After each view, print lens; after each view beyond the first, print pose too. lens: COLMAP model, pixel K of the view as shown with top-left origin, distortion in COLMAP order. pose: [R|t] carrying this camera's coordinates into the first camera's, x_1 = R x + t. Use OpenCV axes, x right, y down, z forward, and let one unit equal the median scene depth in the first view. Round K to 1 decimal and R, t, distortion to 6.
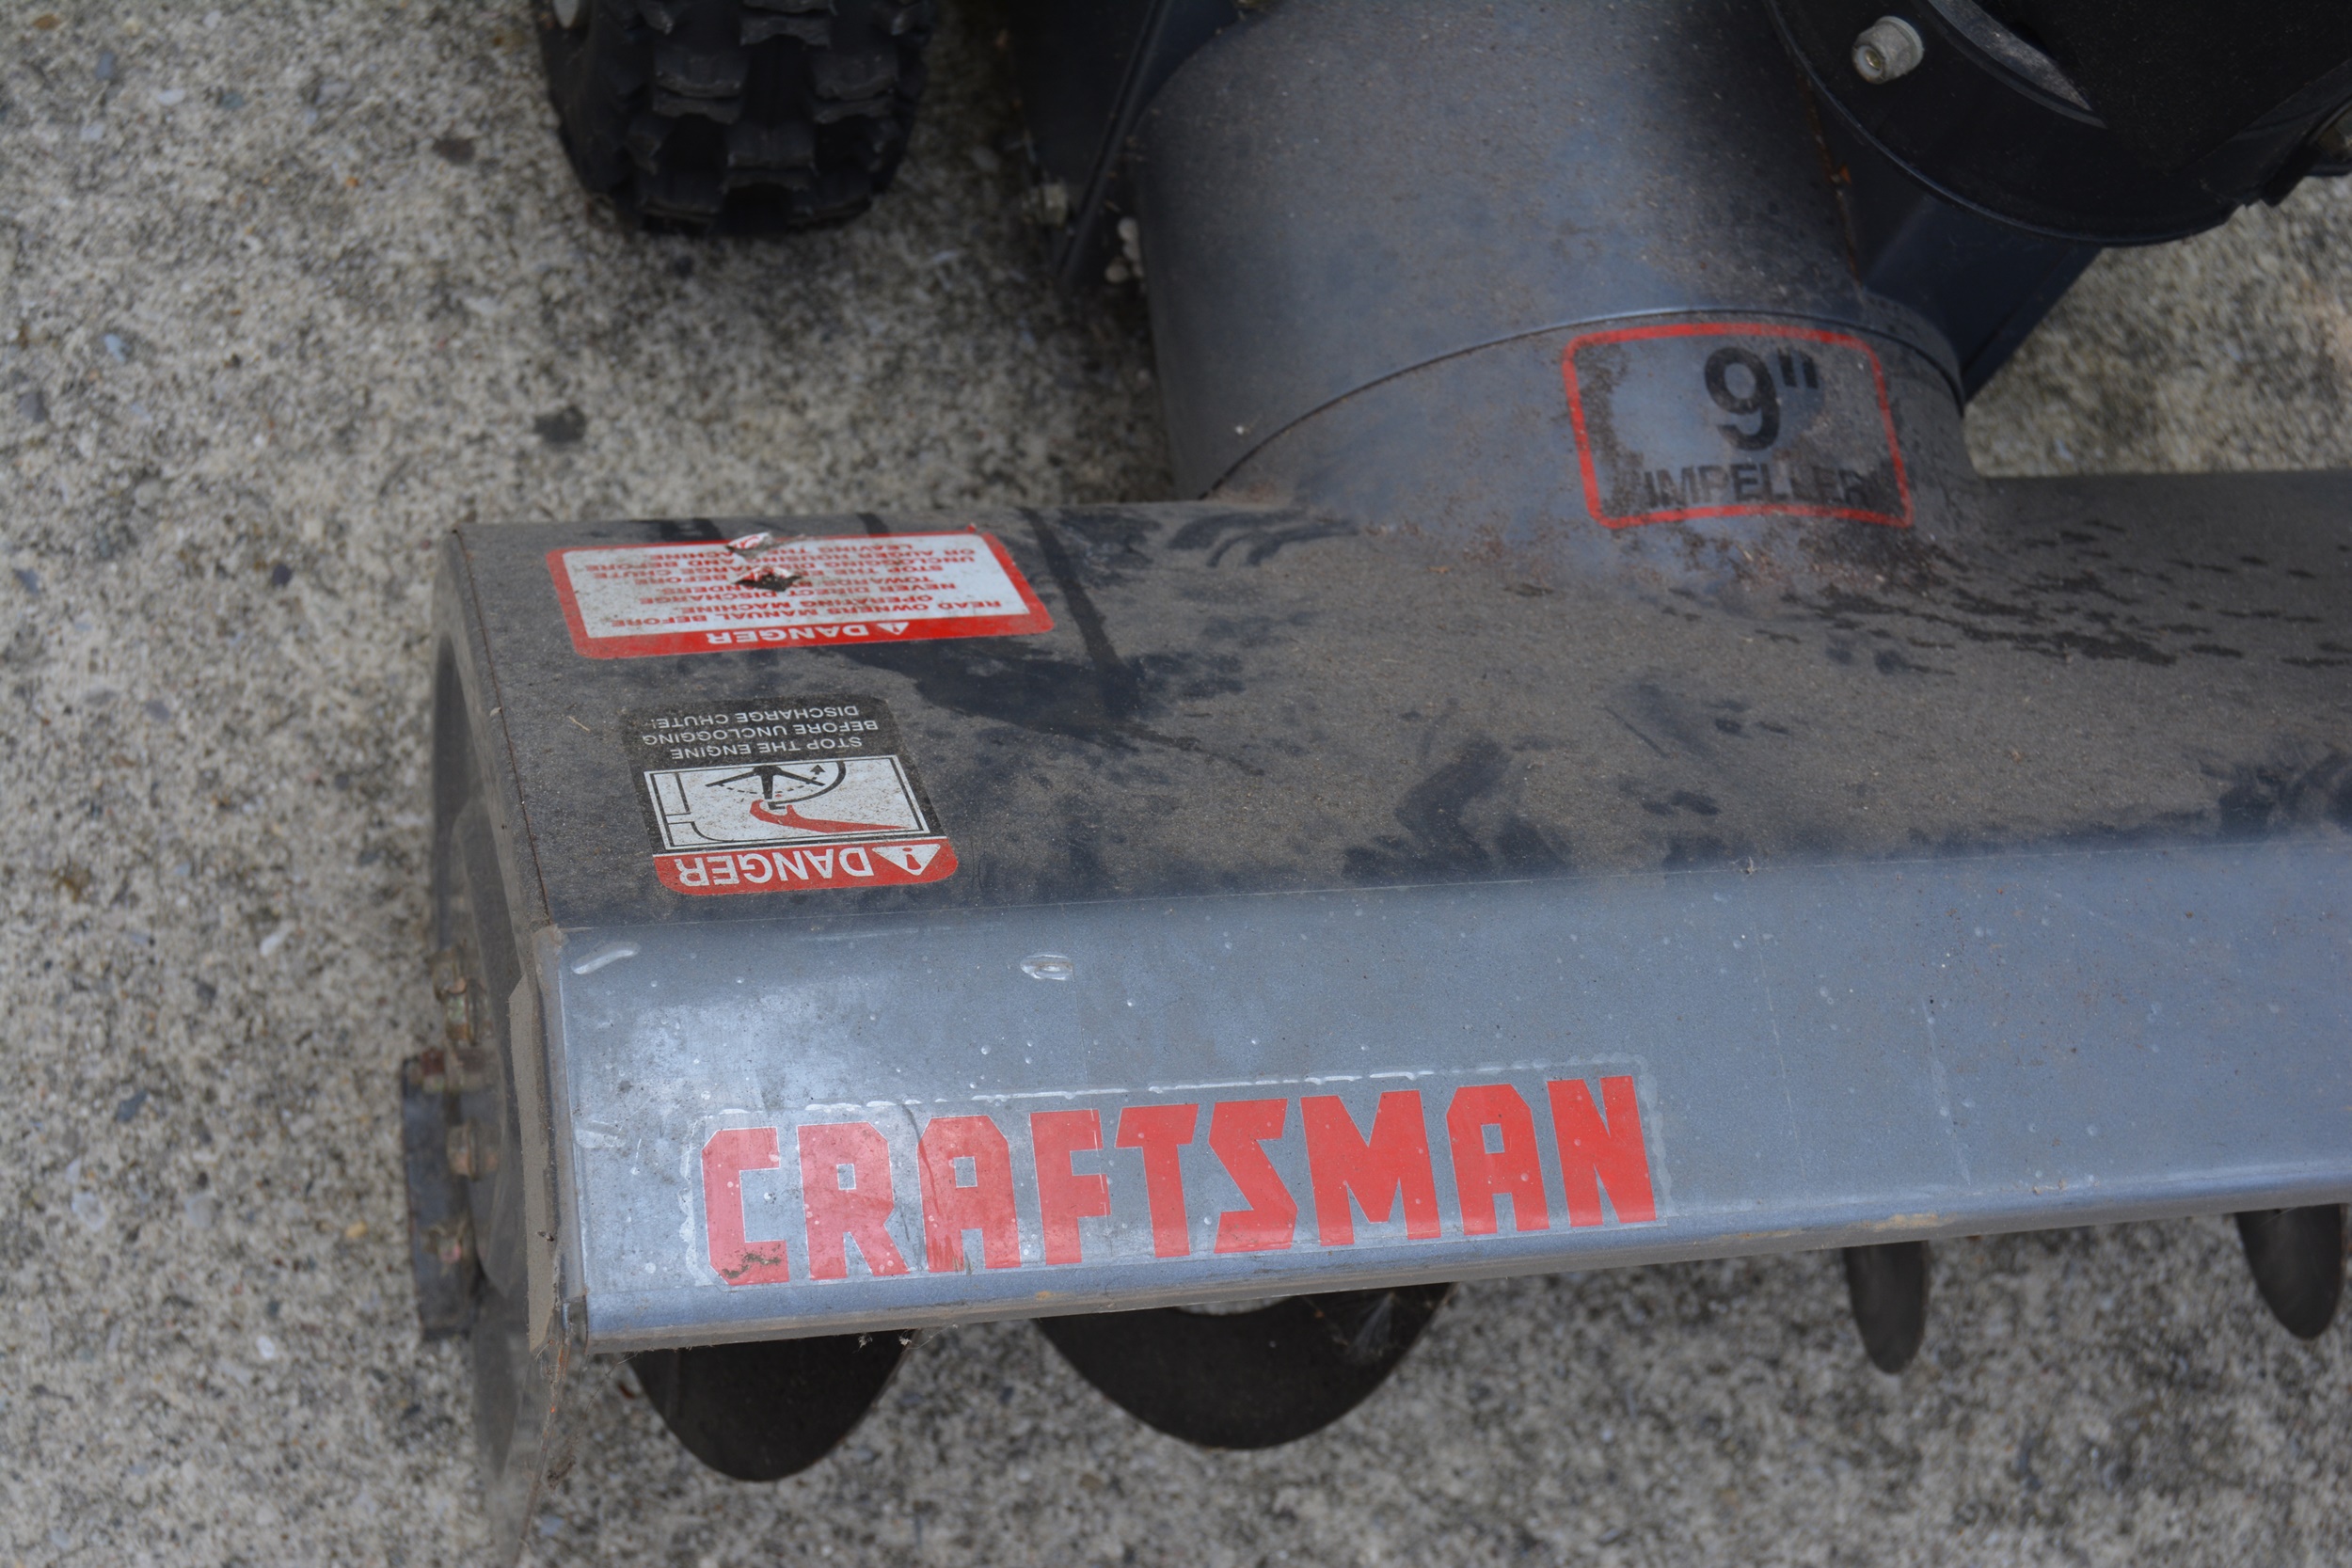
lens RADIAL K [[3794.5, 0, 1185.7], [0, 3794.5, 786.2], [0, 0, 1]] dist [-0.033439, 0.000000]
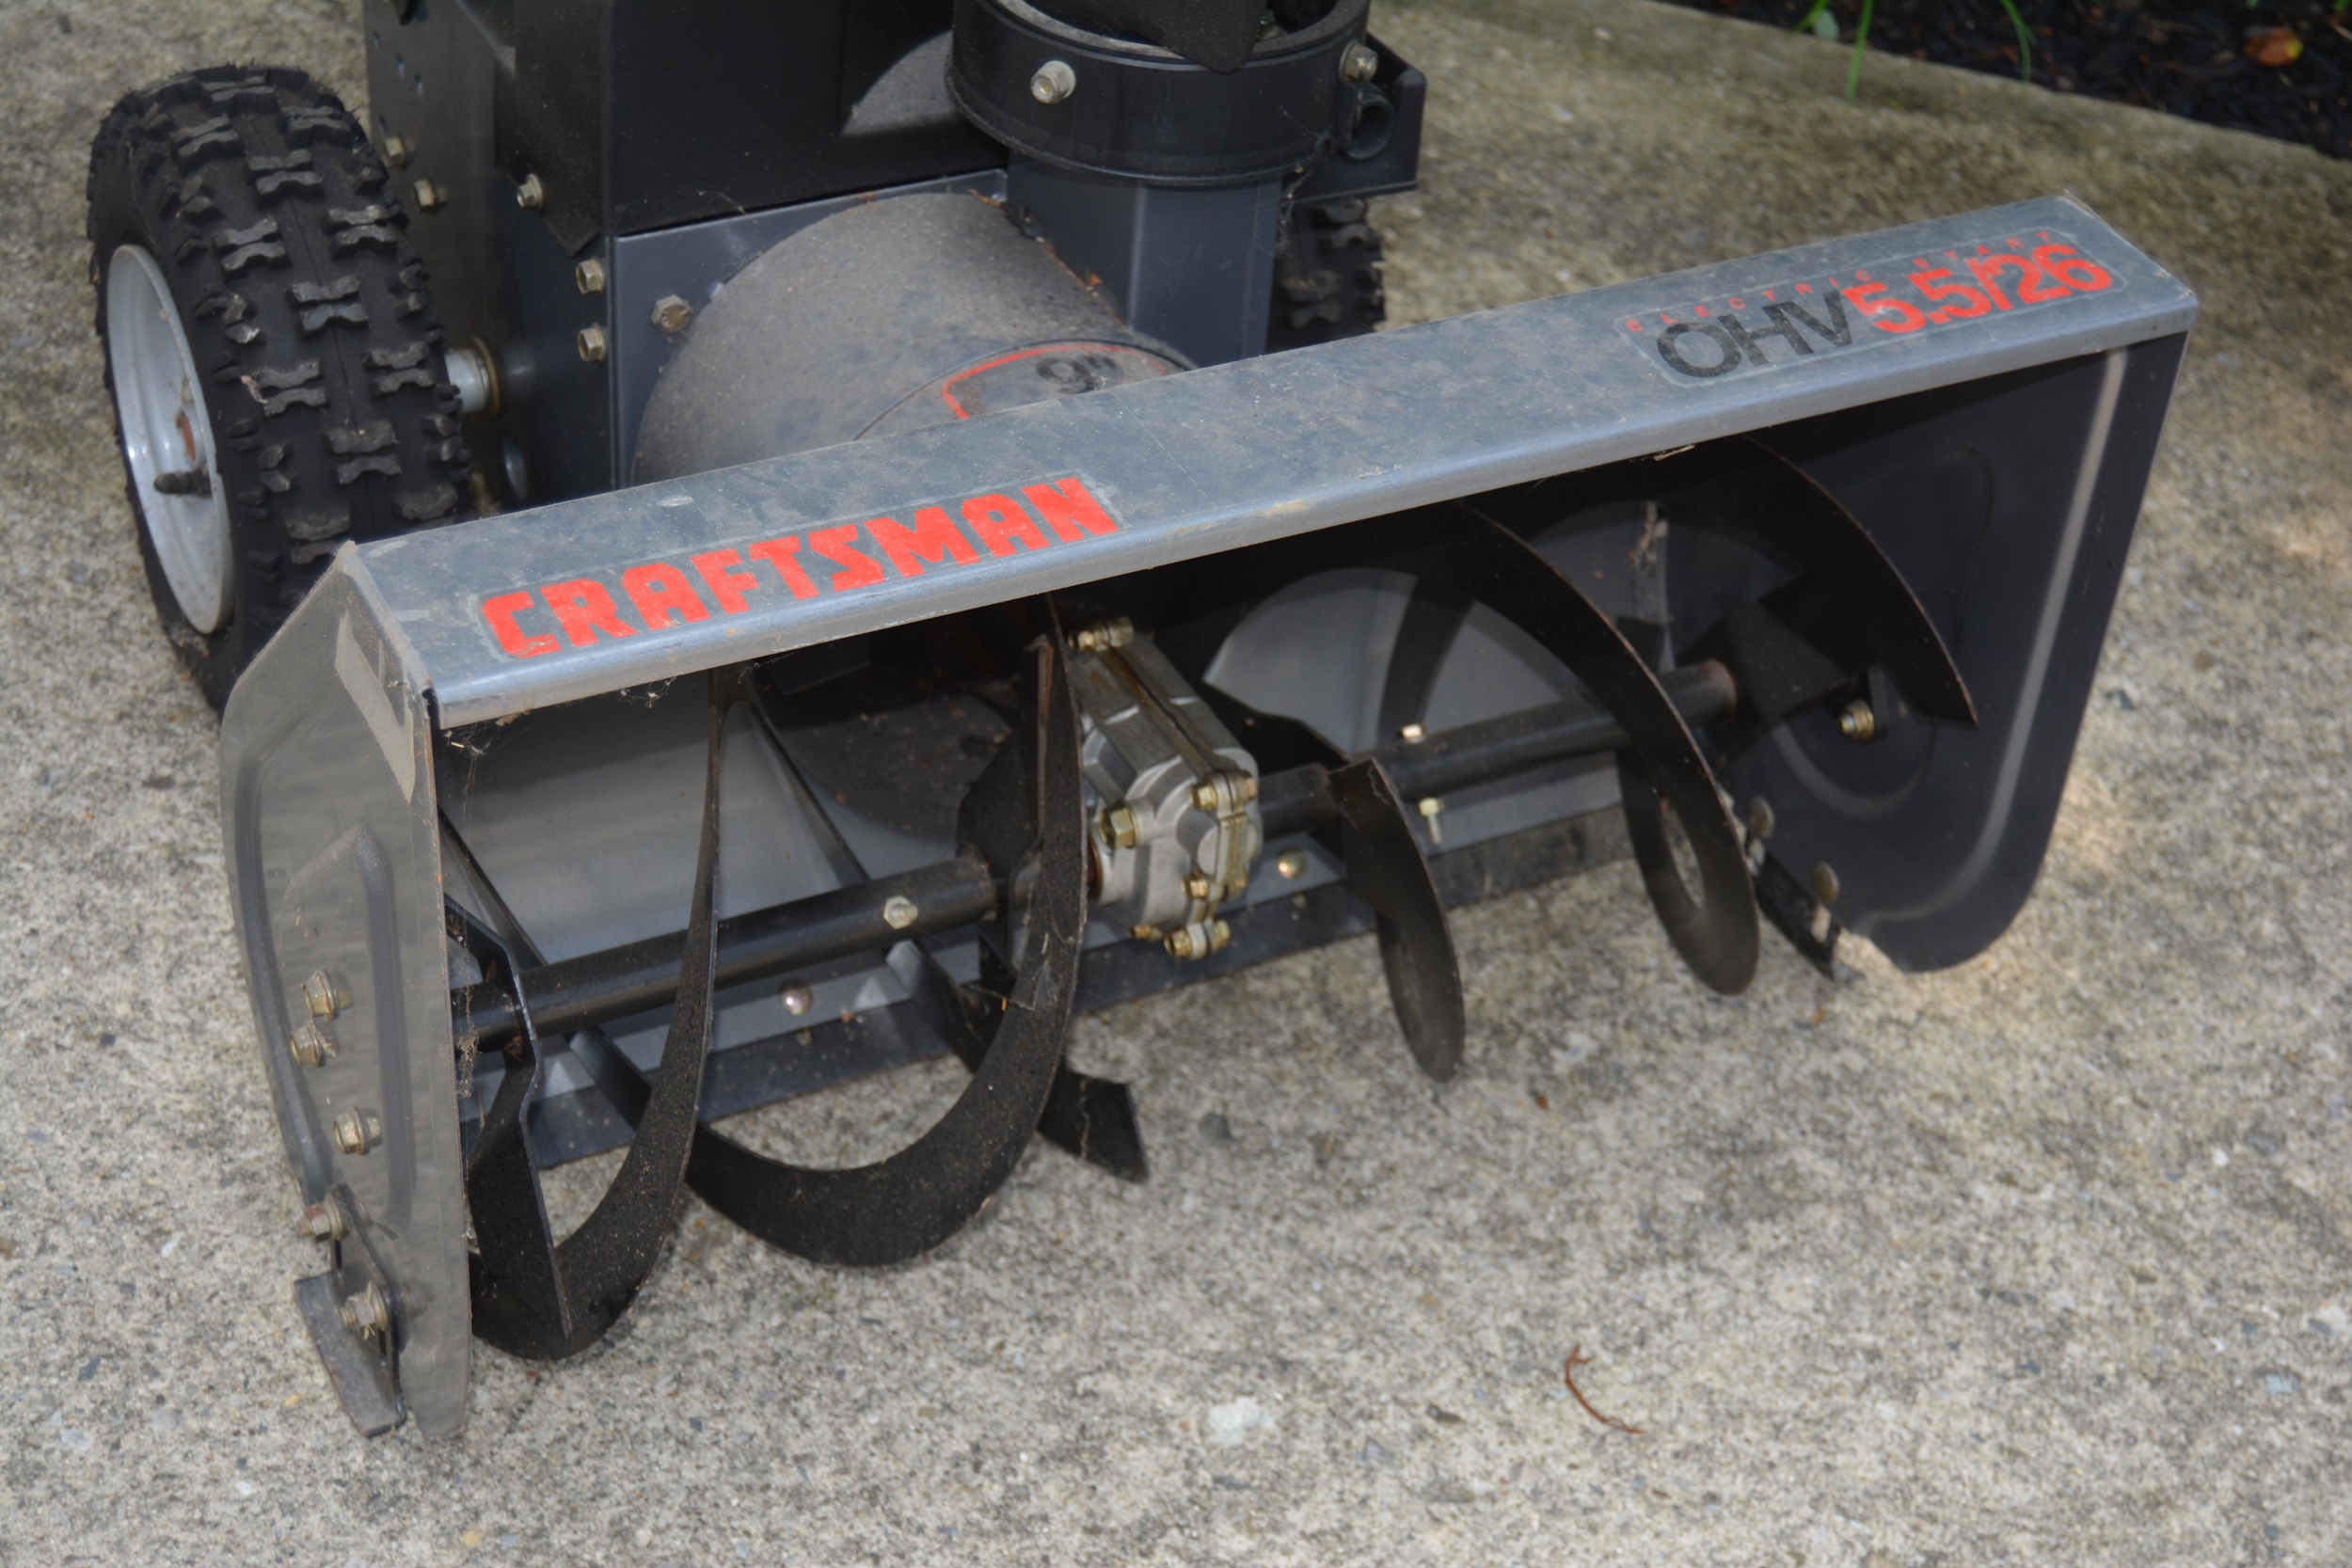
lens RADIAL K [[3794.5, 0, 1164.7], [0, 3794.5, 776.6], [0, 0, 1]] dist [-0.033439, 0.000000]
pose [[0.934550, -0.313504, 0.168322, -0.094788], [0.355814, 0.828193, -0.433005, 0.568318], [-0.003655, 0.464556, 0.885536, -0.181288]]
